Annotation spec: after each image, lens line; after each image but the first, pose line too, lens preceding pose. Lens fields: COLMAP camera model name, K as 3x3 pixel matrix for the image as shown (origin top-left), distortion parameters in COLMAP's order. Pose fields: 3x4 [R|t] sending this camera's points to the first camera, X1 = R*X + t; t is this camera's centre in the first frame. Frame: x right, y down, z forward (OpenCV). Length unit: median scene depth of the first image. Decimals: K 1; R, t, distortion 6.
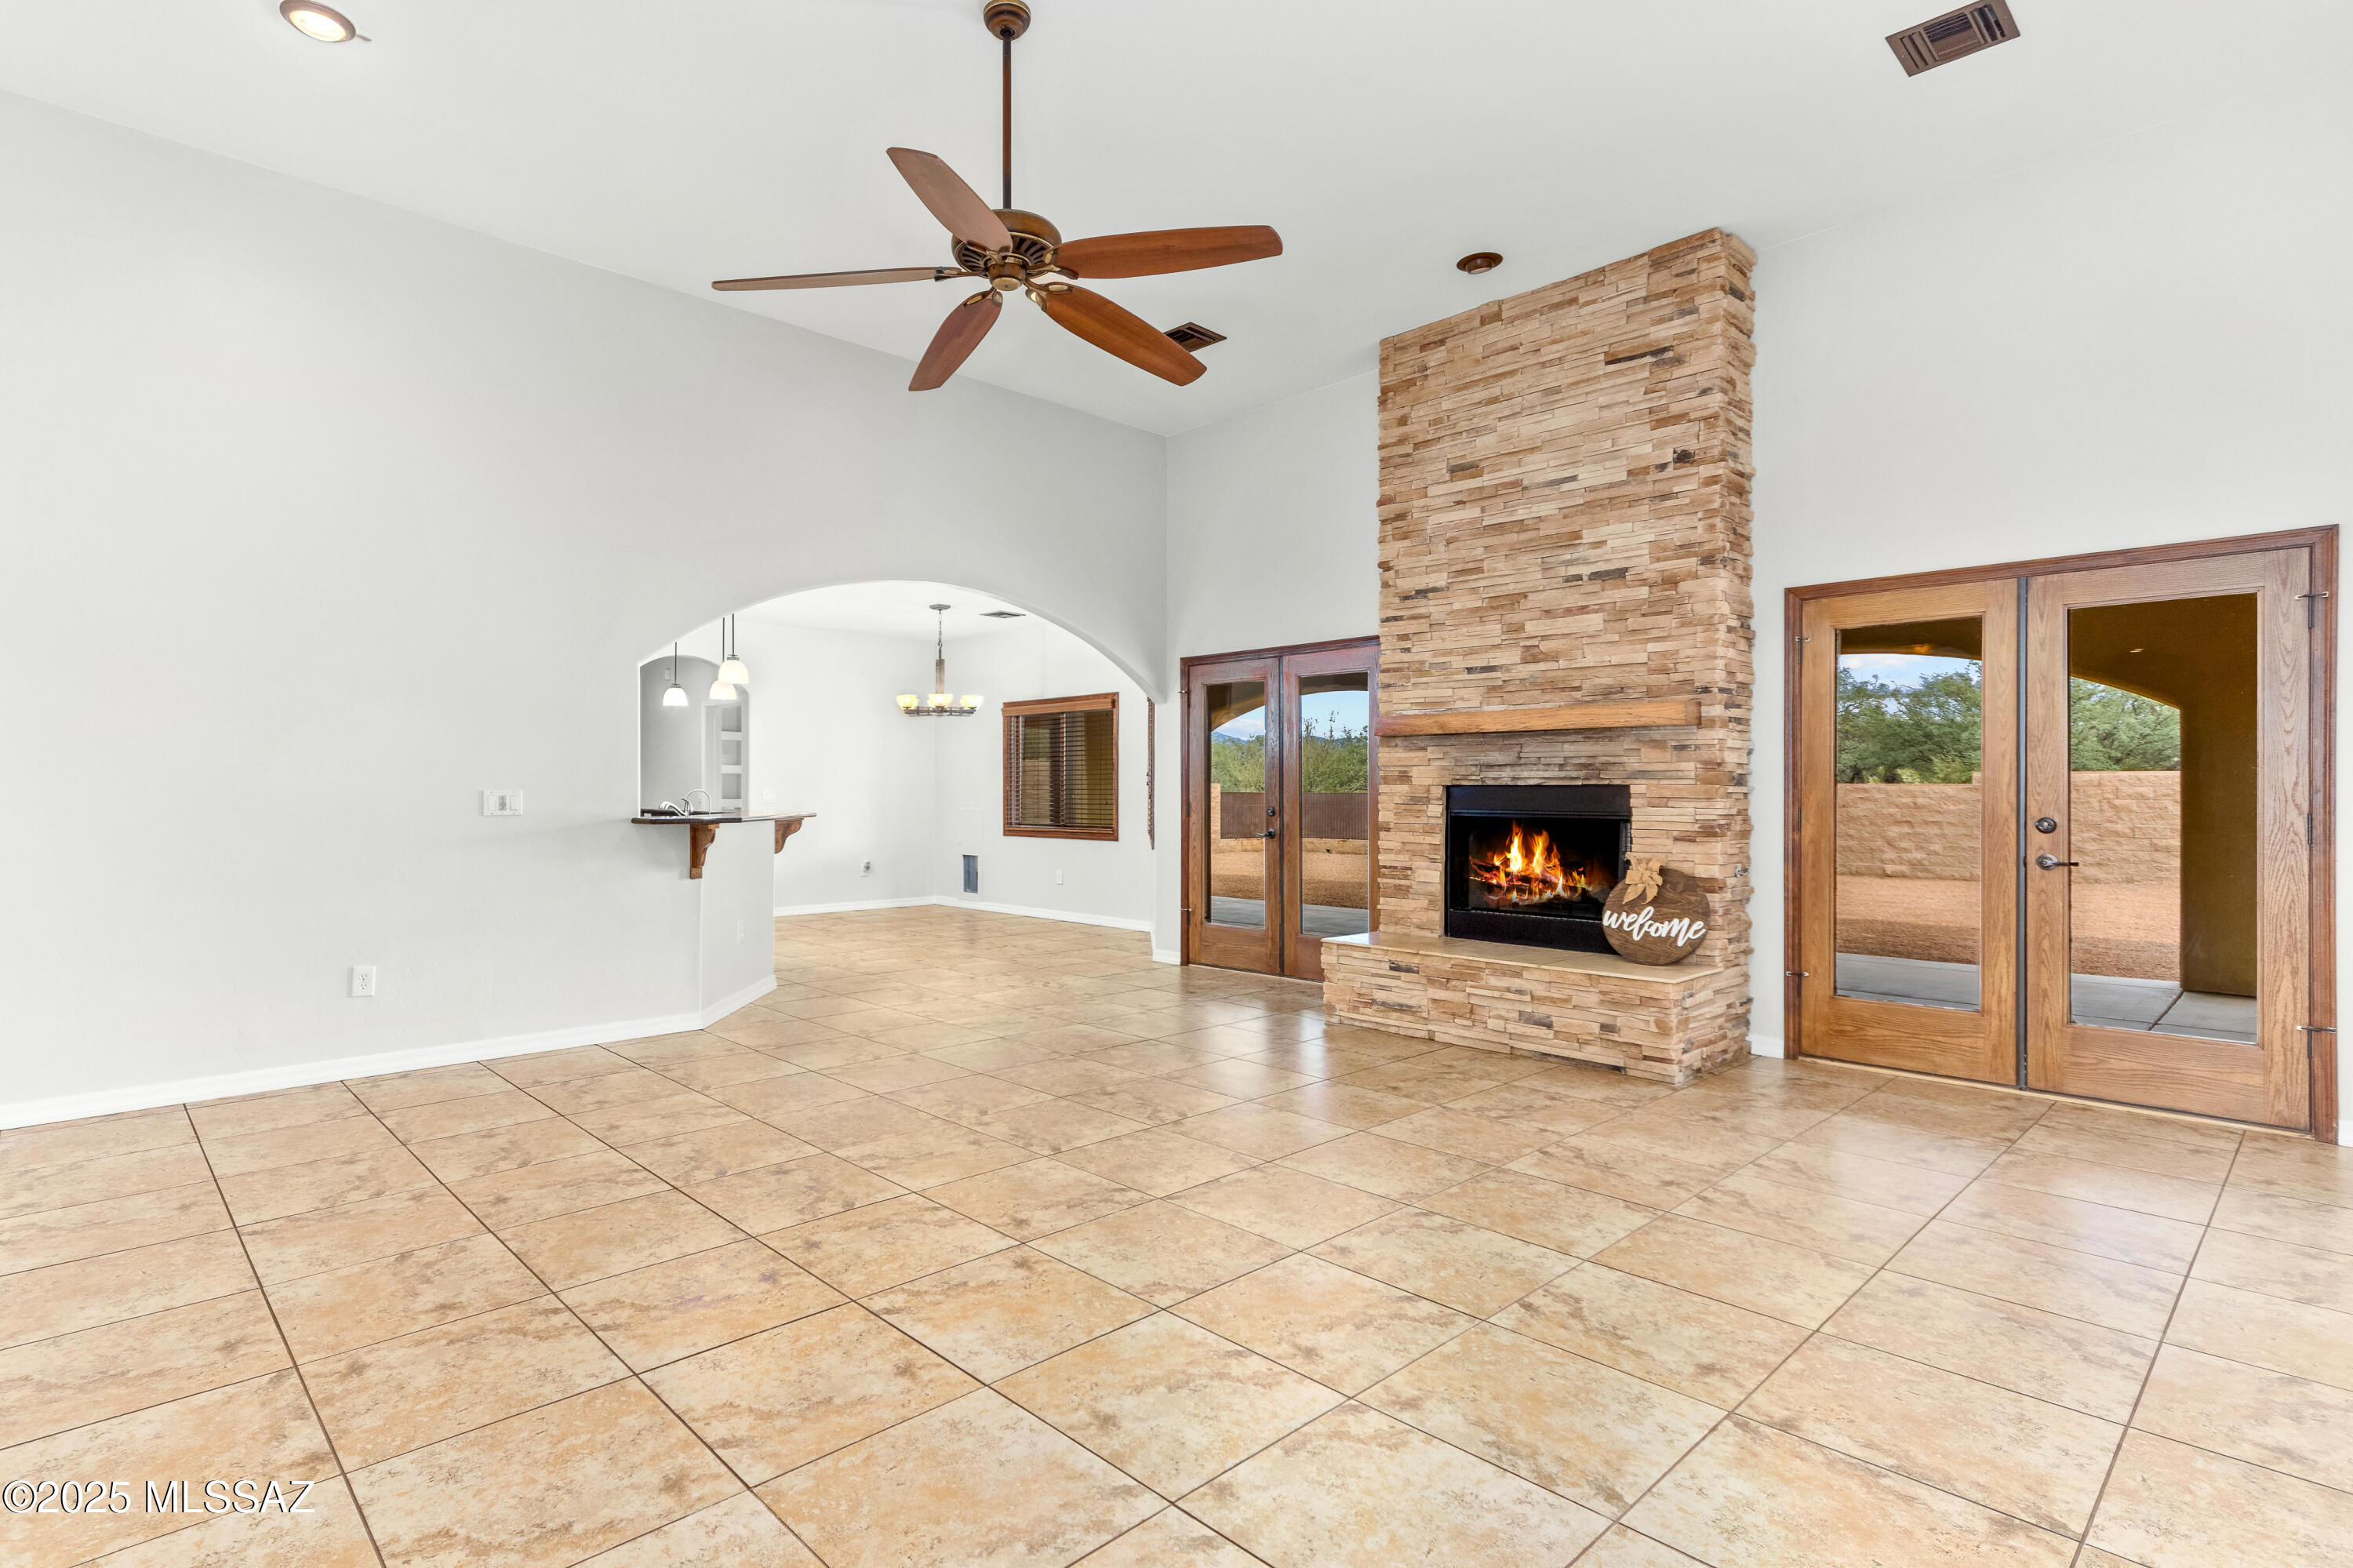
lens RADIAL K [[1155.8, 0, 1157.3], [0, 1155.8, 788.6], [0, 0, 1]] dist [0.002127, 0.000117]
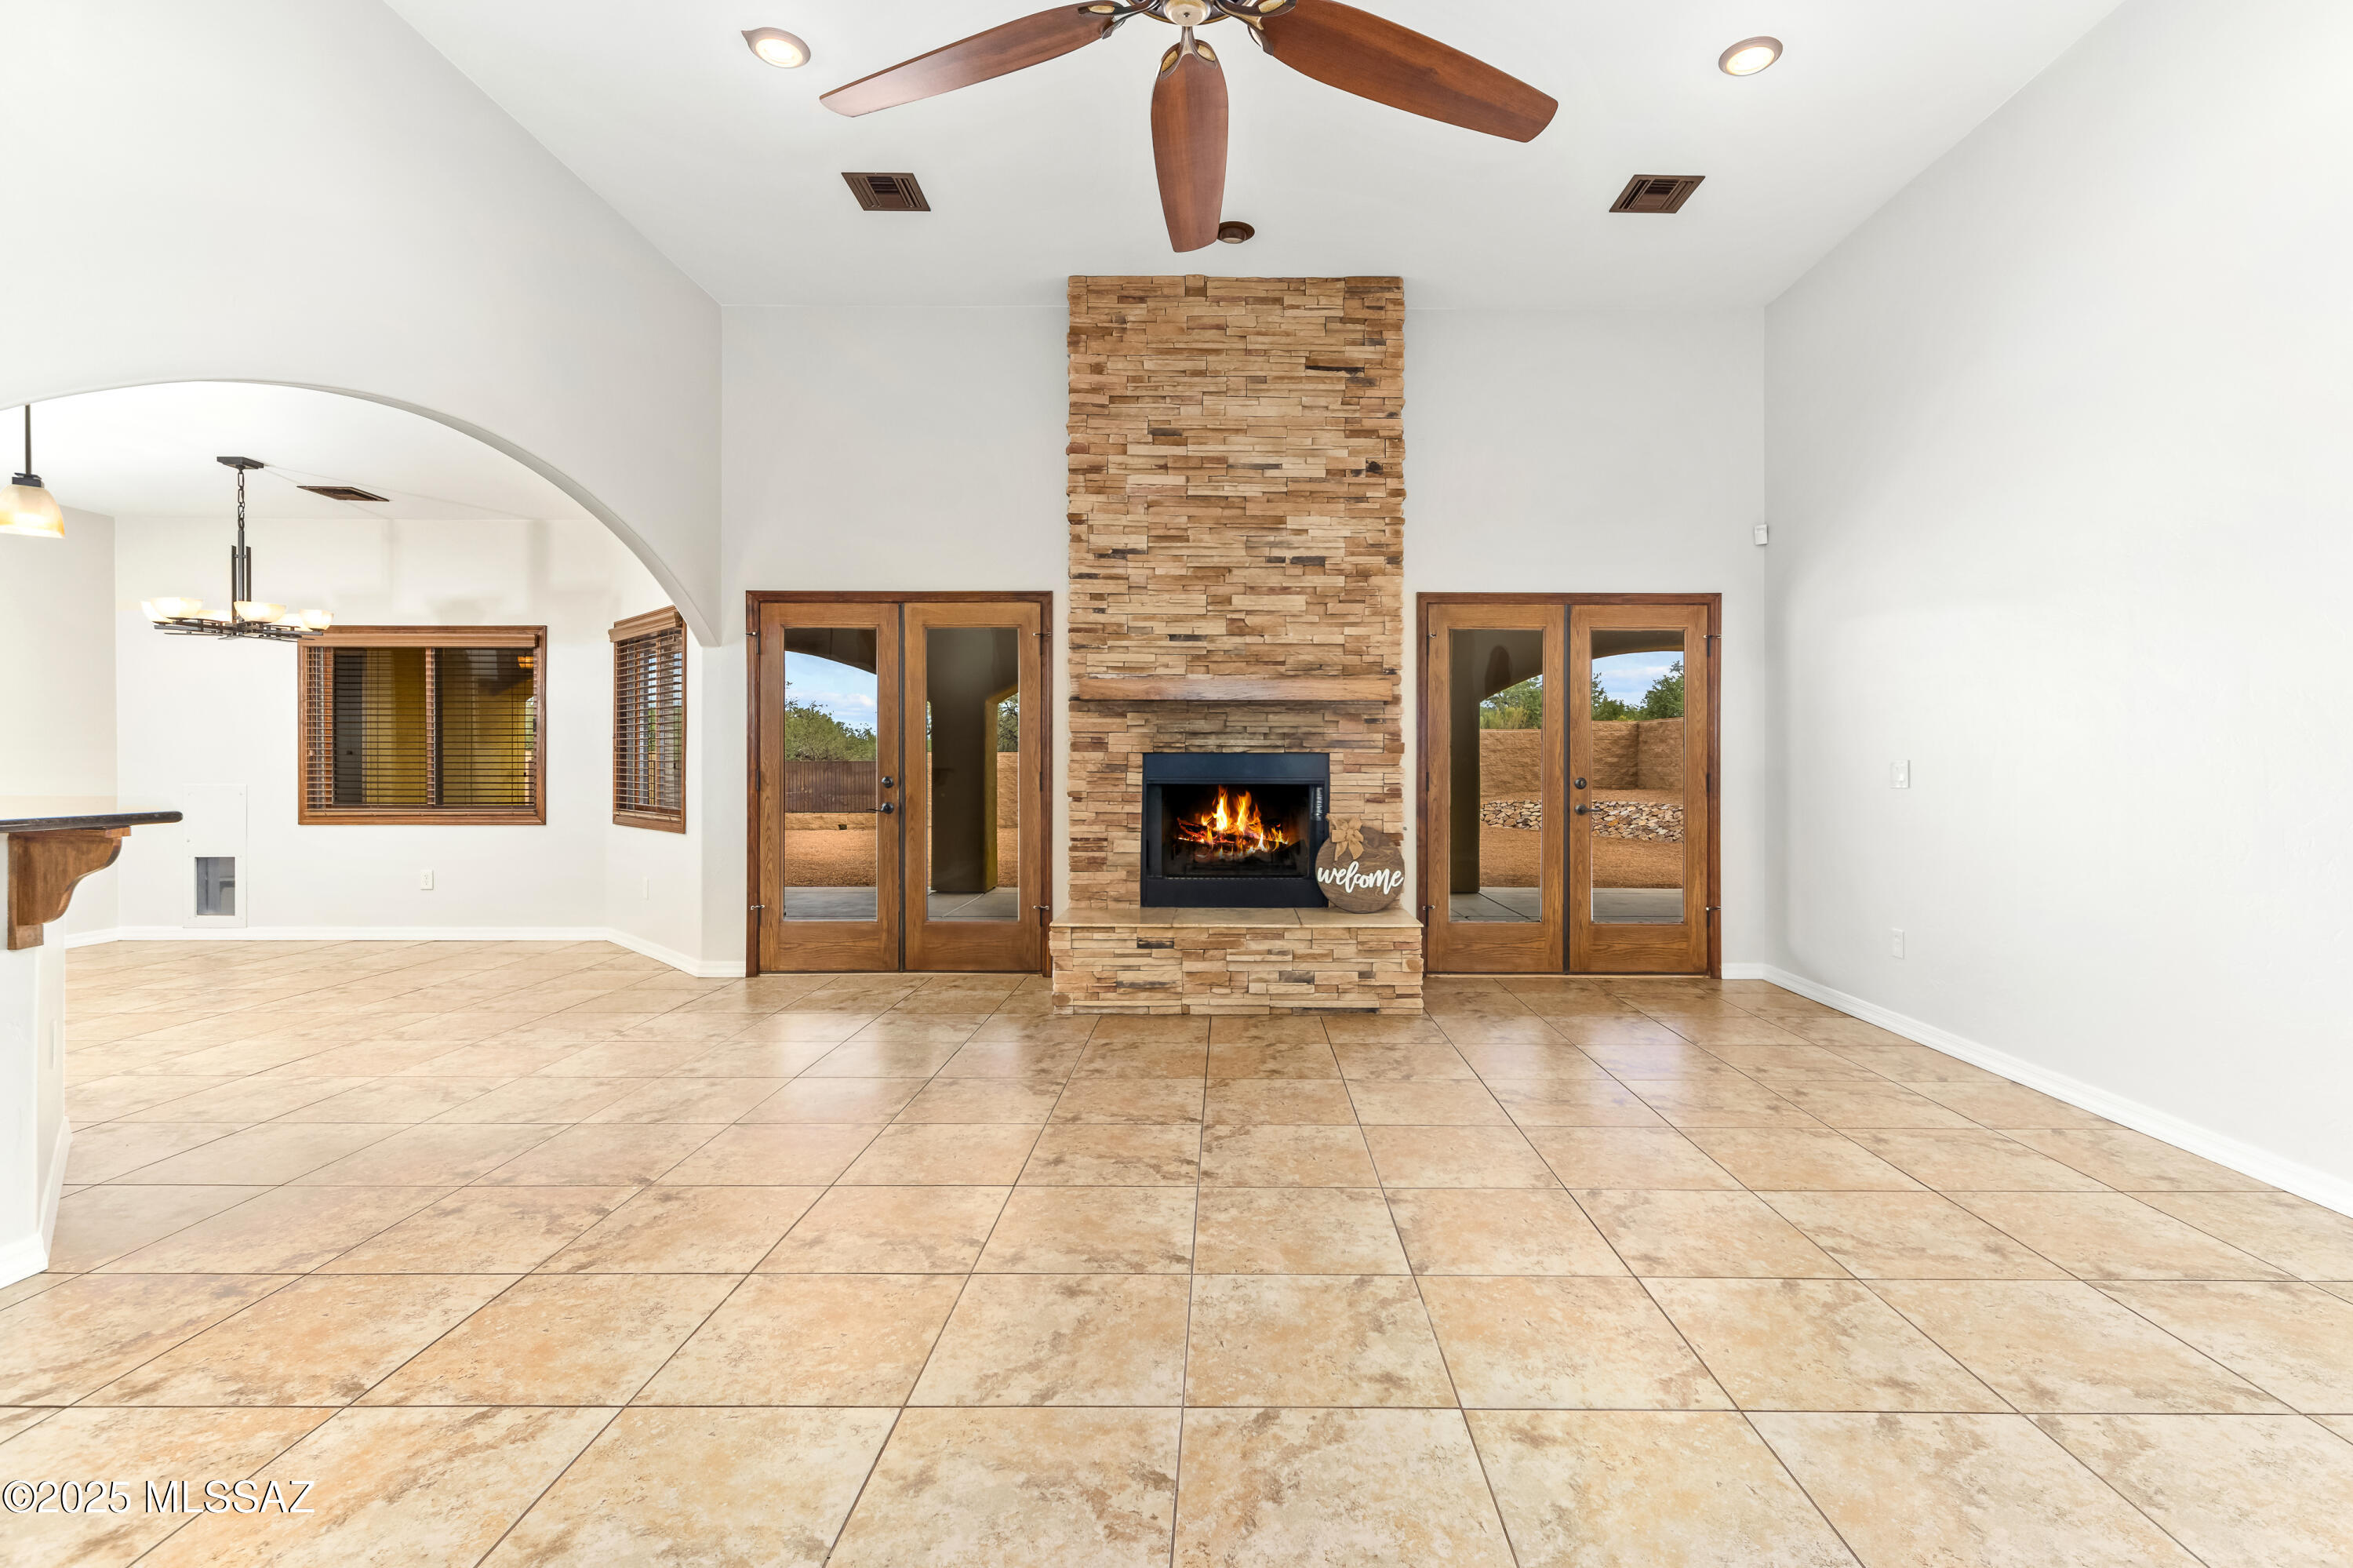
lens RADIAL K [[1036.8, 0, 1198.9], [0, 1036.8, 760.4], [0, 0, 1]] dist [-0.000567, 0.001475]
pose [[0.692917, -0.000543, 0.721017, -0.387784], [-0.003102, 0.999988, 0.003735, 0.000355], [-0.721010, -0.004825, 0.692908, 0.391612]]
